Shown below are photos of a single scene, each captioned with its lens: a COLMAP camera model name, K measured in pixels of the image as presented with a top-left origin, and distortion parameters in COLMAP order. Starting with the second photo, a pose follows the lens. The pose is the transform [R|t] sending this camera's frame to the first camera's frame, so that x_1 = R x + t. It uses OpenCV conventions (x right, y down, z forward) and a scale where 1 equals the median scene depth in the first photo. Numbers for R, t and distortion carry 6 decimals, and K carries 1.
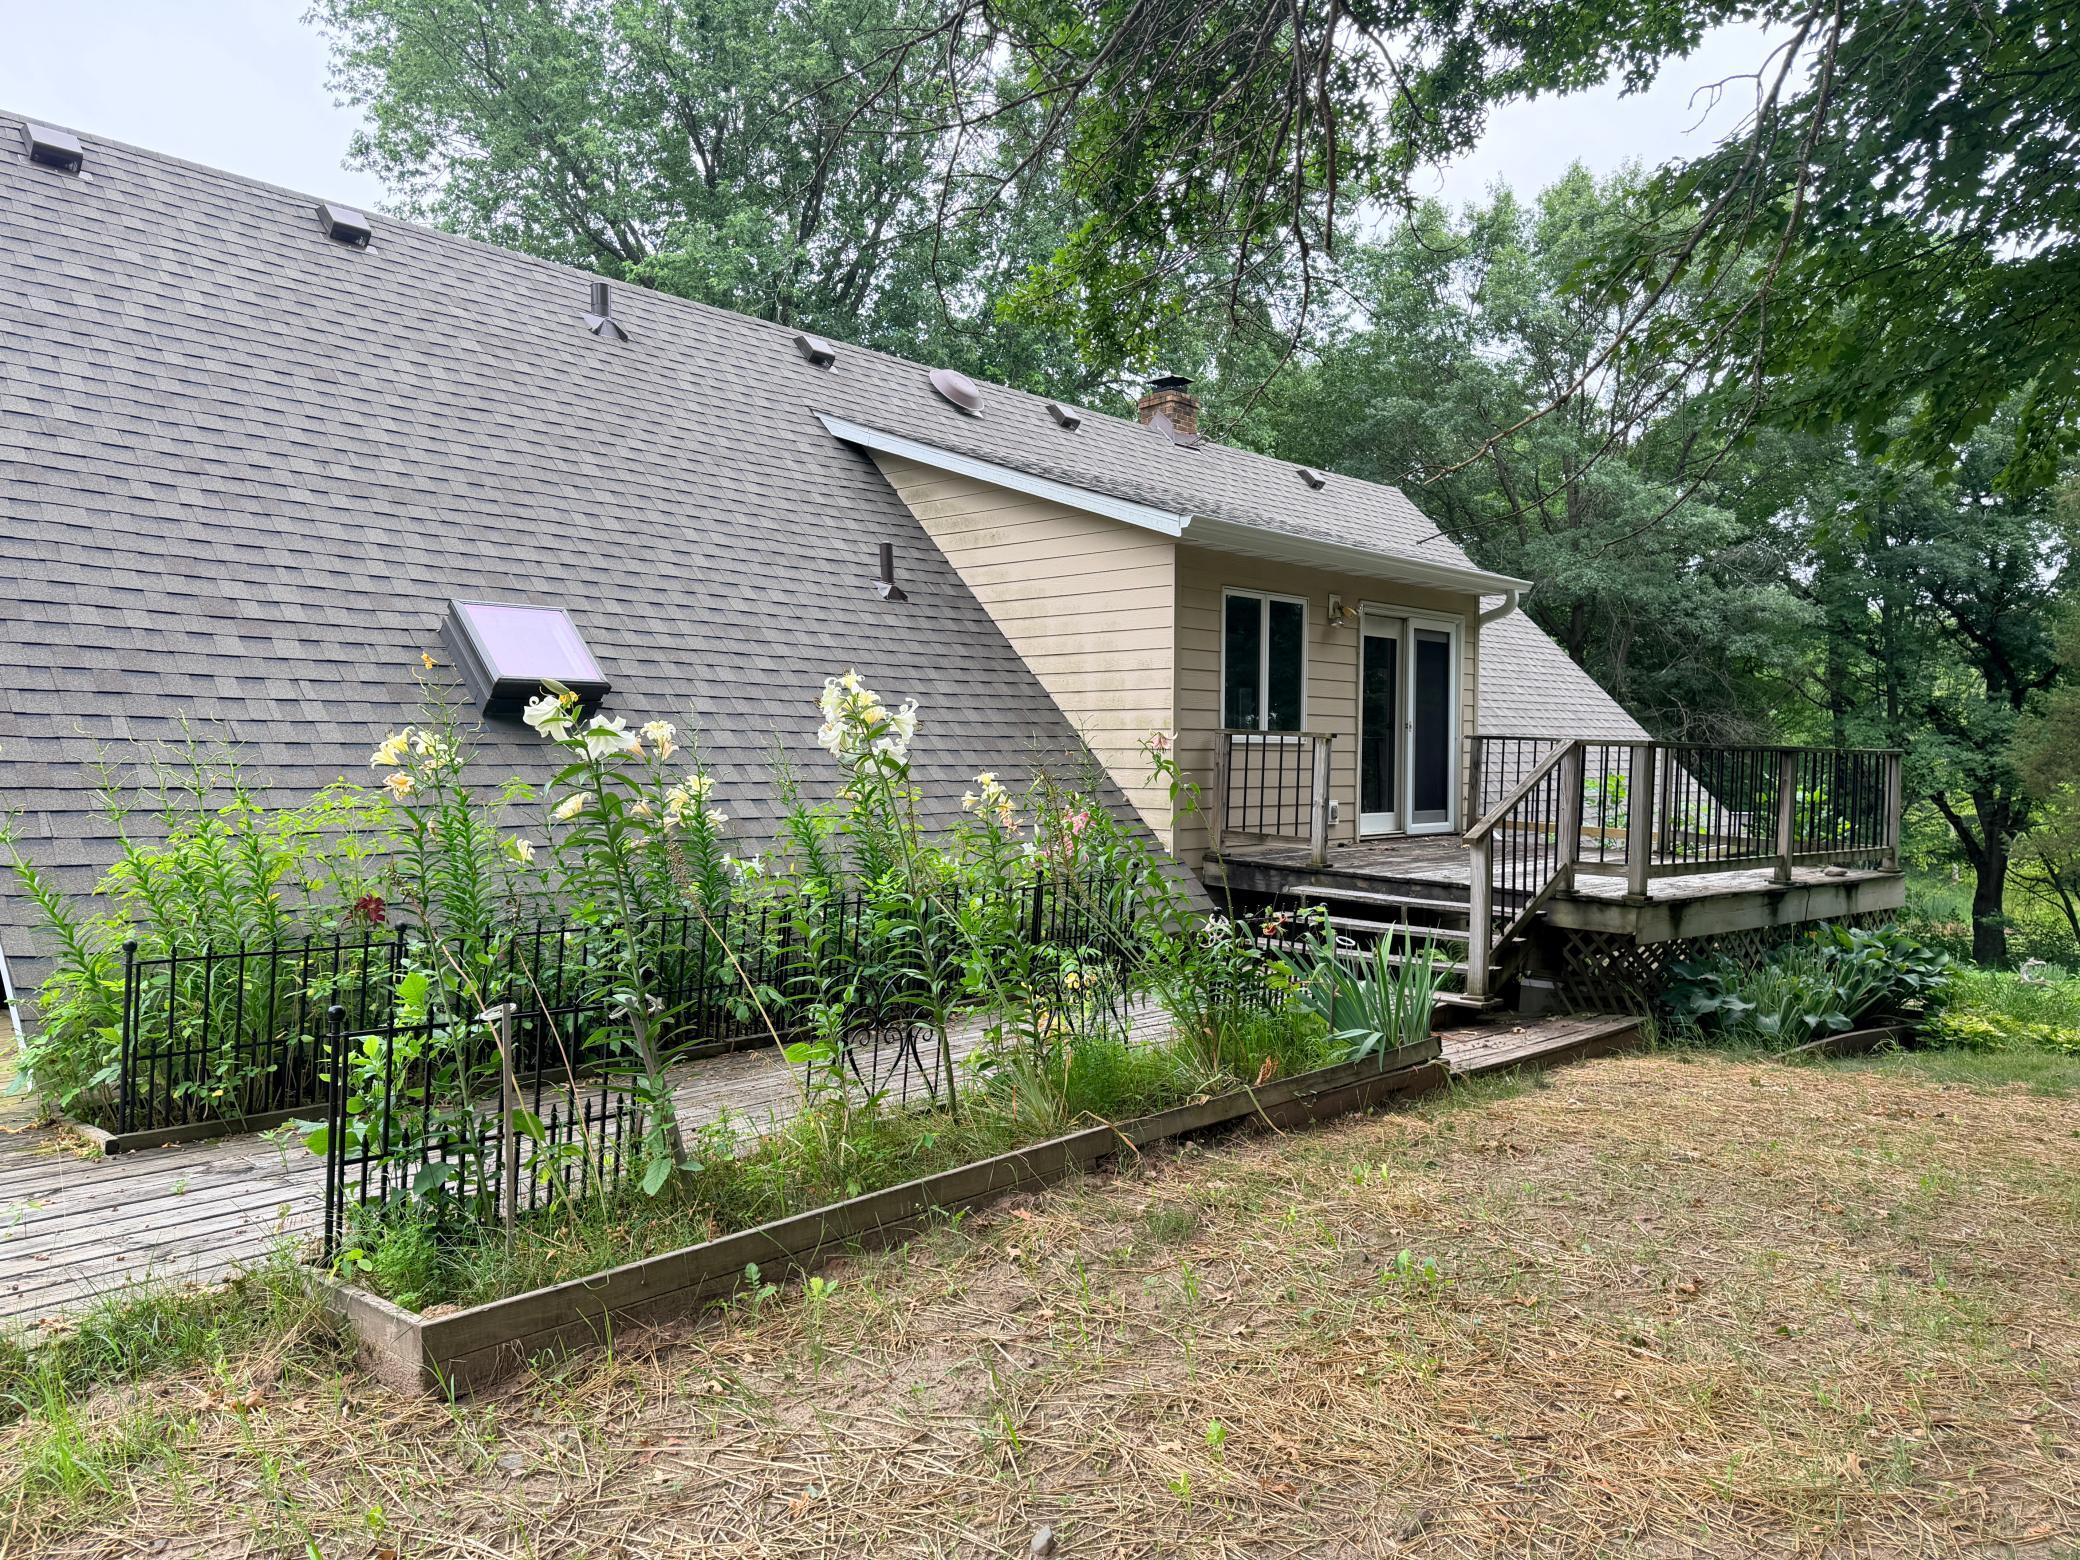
lens RADIAL K [[1491.2, 0, 993.6], [0, 1491.2, 809.3], [0, 0, 1]] dist [0.062845, -0.061575]
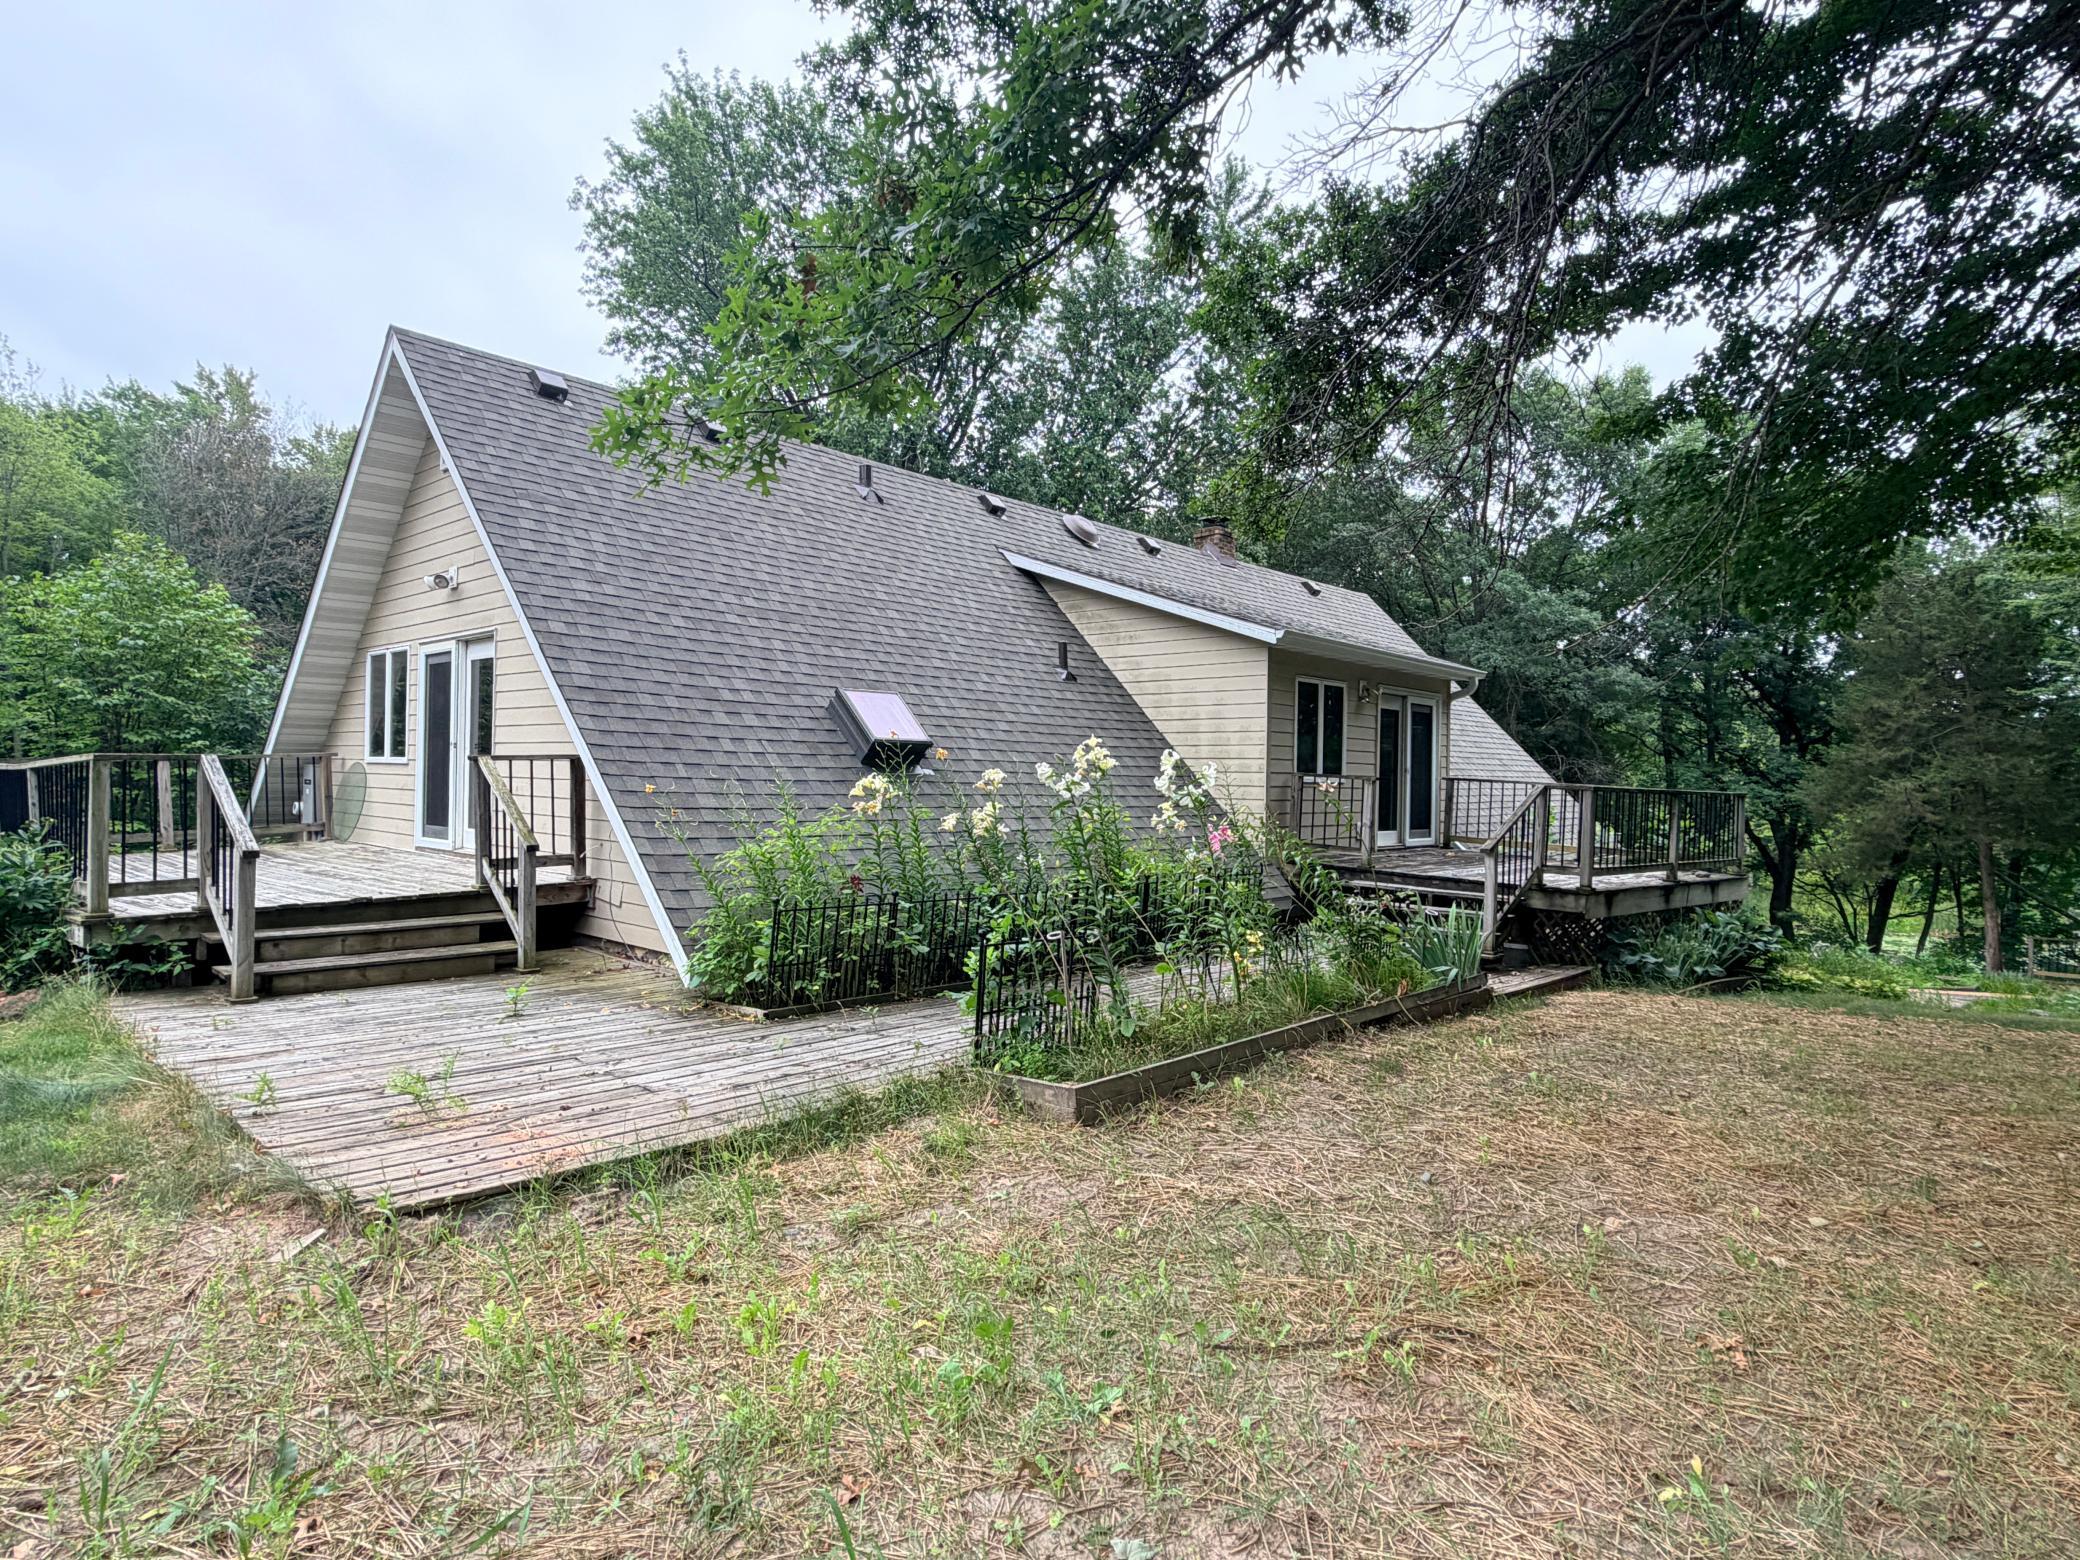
lens RADIAL K [[1177.7, 0, 1021.2], [0, 1177.7, 792.6], [0, 0, 1]] dist [-0.000511, 0.007712]
pose [[0.999848, 0.011470, 0.013151, -0.136031], [-0.011118, 0.999586, -0.026536, -0.000611], [-0.013450, 0.026386, 0.999561, -0.157754]]
